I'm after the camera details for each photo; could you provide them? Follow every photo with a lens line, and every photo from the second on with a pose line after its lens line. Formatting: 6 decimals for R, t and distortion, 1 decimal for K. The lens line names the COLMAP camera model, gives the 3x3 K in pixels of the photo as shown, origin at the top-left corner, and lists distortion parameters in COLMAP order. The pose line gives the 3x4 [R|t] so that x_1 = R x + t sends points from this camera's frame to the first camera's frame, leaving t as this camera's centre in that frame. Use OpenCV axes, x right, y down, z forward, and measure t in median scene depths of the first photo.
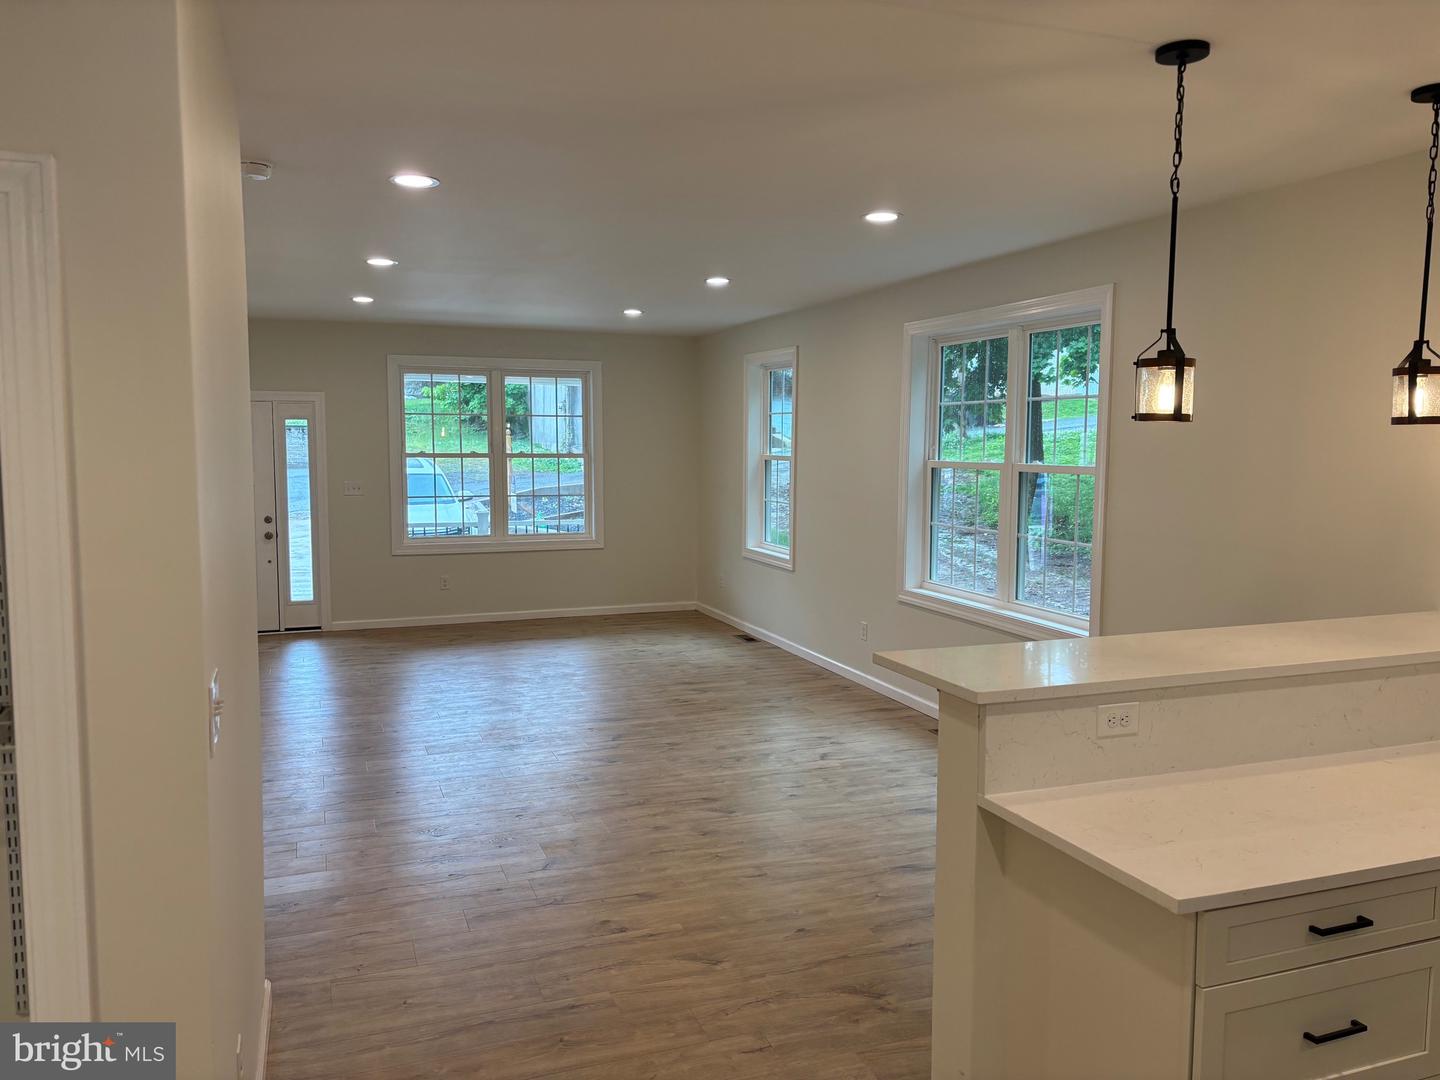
lens RADIAL K [[1087.5, 0, 711.3], [0, 1087.5, 535.1], [0, 0, 1]] dist [0.047250, -0.017540]
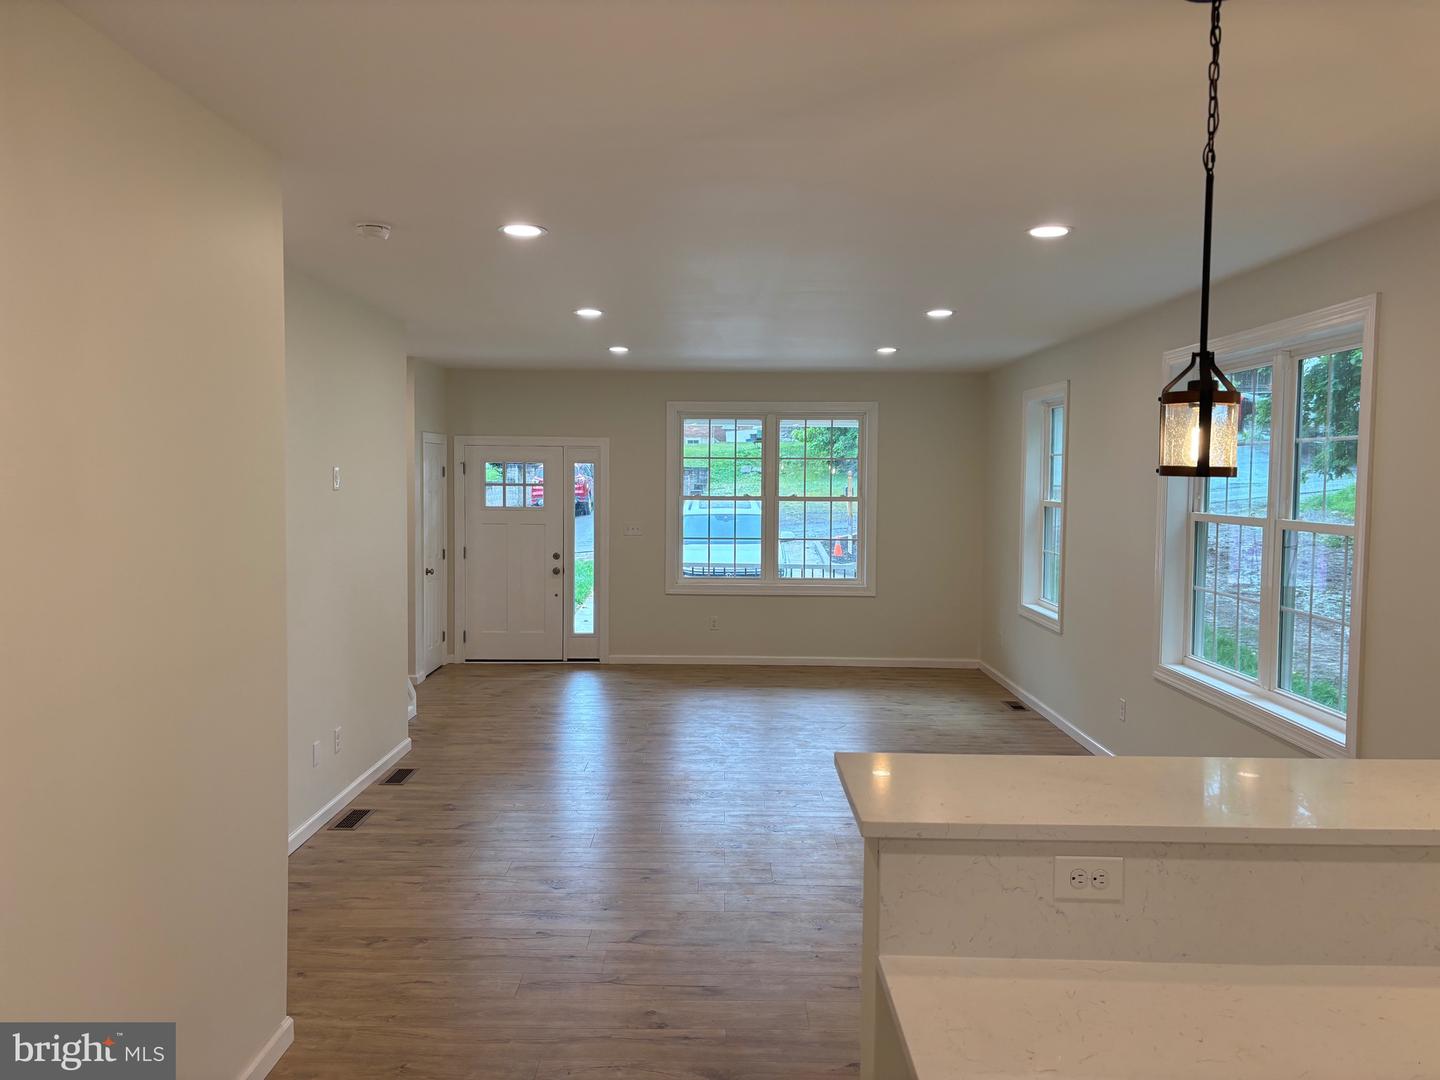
lens RADIAL K [[1087.5, 0, 706.2], [0, 1087.5, 530.4], [0, 0, 1]] dist [0.047250, -0.017540]
pose [[0.935245, 0.023632, -0.353213, 0.148222], [-0.038056, 0.998699, -0.033946, -0.012078], [0.351951, 0.045190, 0.934927, 0.078429]]
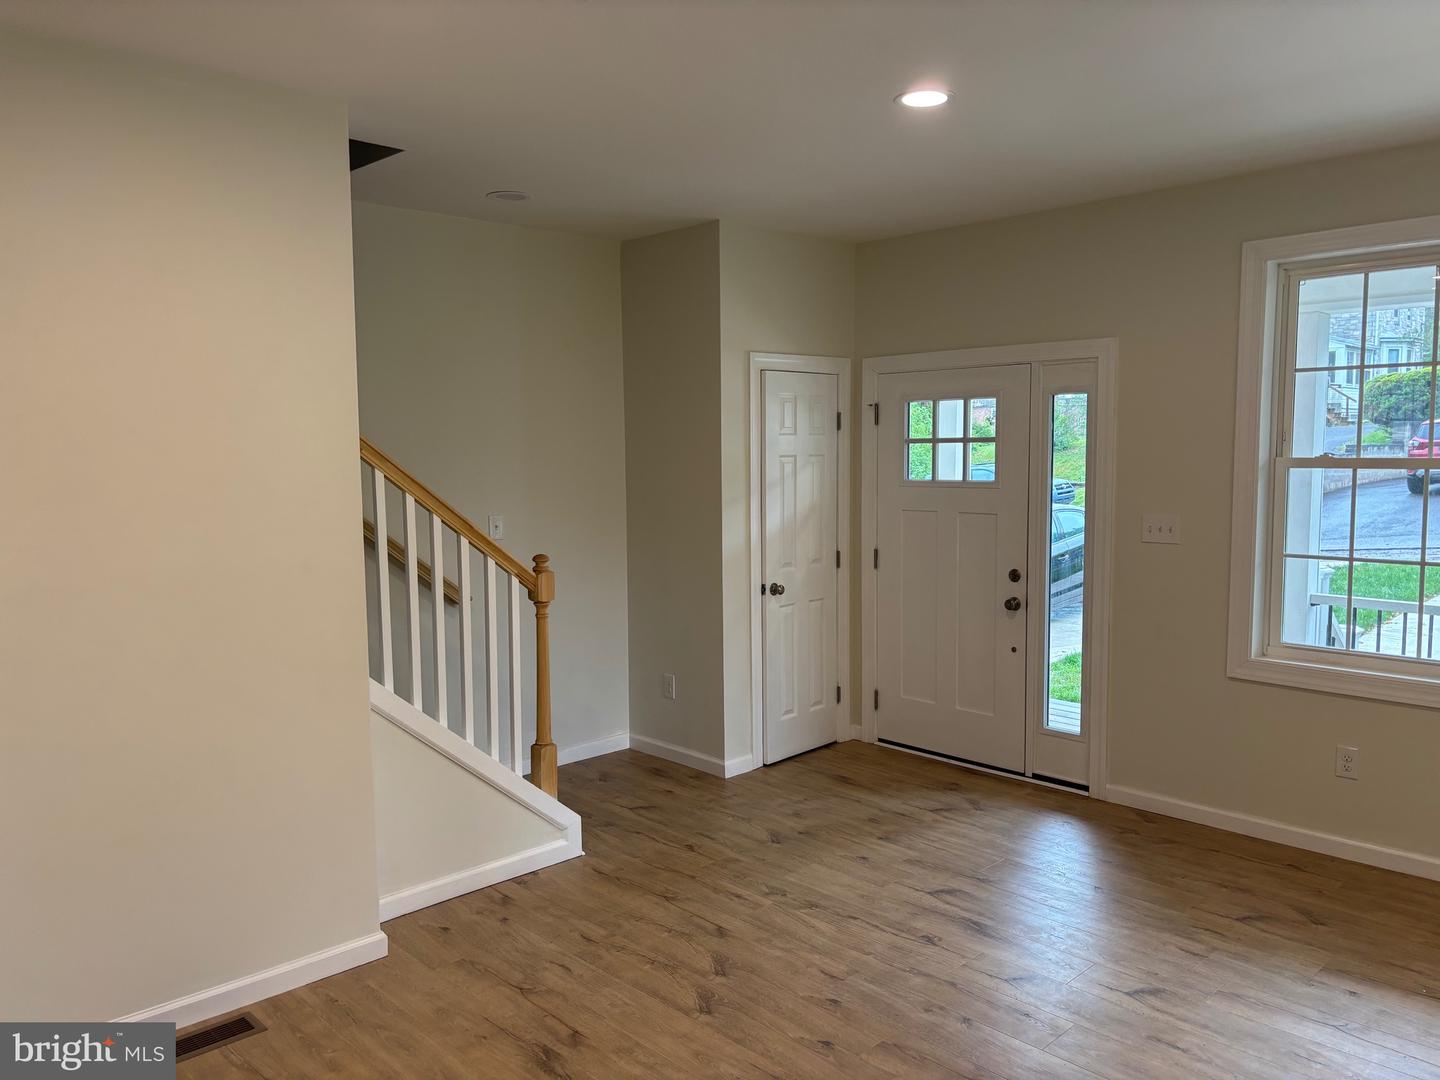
lens RADIAL K [[1087.5, 0, 712.0], [0, 1087.5, 543.6], [0, 0, 1]] dist [0.047250, -0.017540]
pose [[0.390562, 0.073021, -0.917676, 0.064935], [-0.080645, 0.995731, 0.044909, -0.059459], [0.917038, 0.056466, 0.394783, 0.879794]]
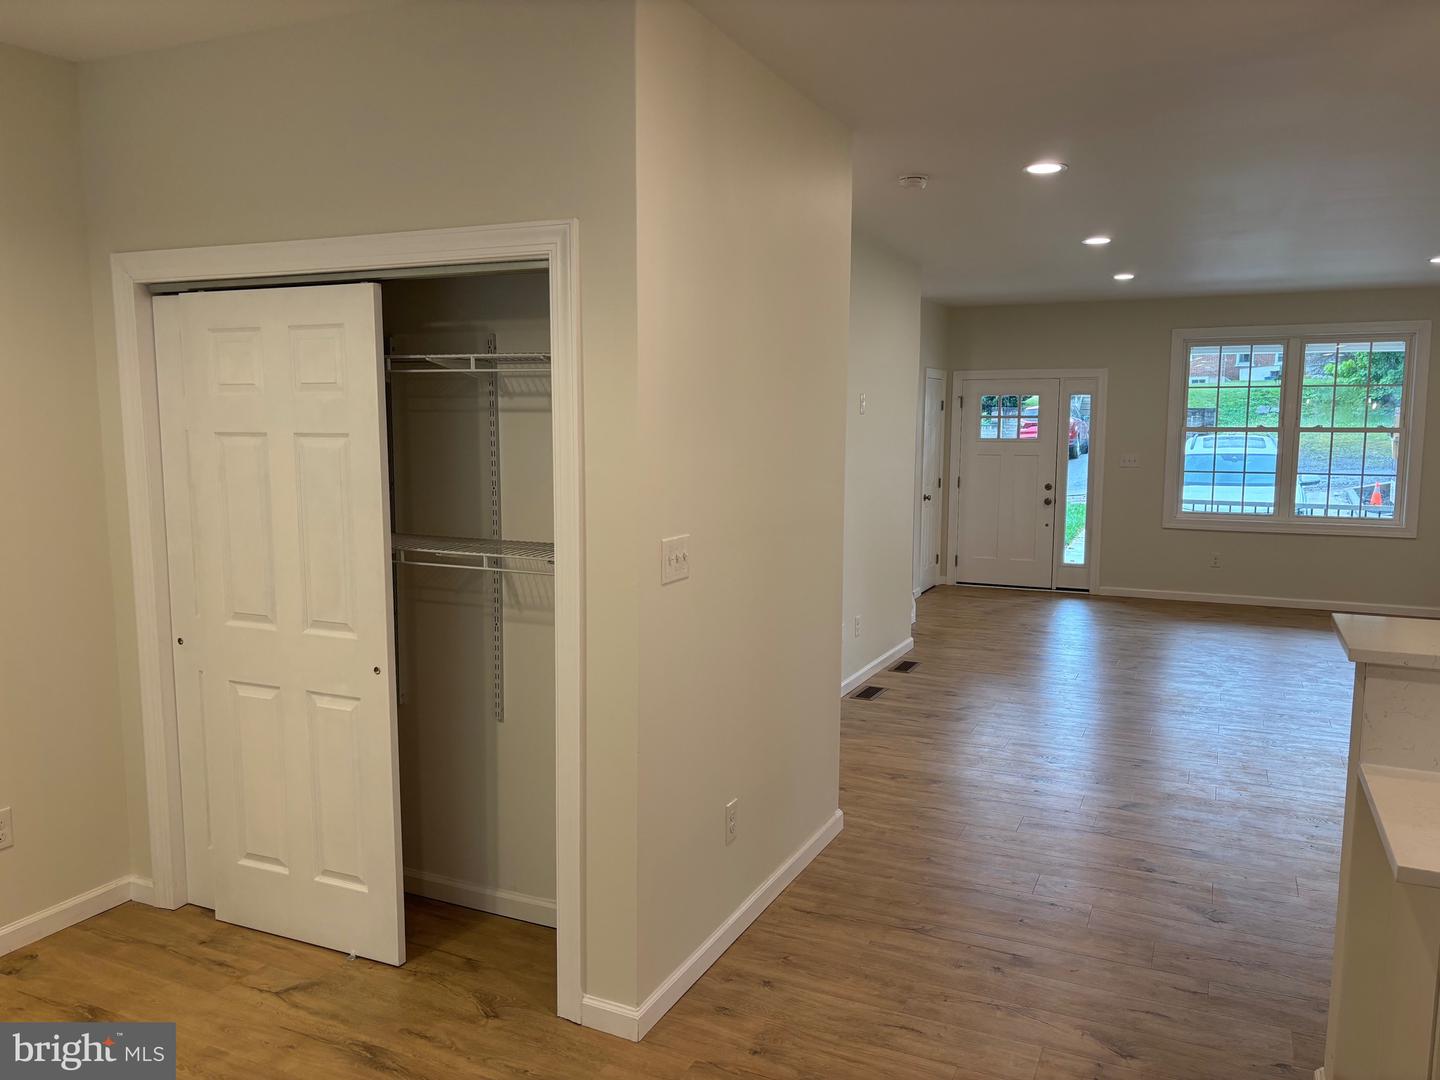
lens RADIAL K [[1087.5, 0, 723.1], [0, 1087.5, 544.9], [0, 0, 1]] dist [0.047250, -0.017540]
pose [[0.711291, 0.081576, -0.698148, 0.184602], [-0.066116, 0.996604, 0.049089, 0.016216], [0.699781, 0.011243, 0.714269, -0.015691]]
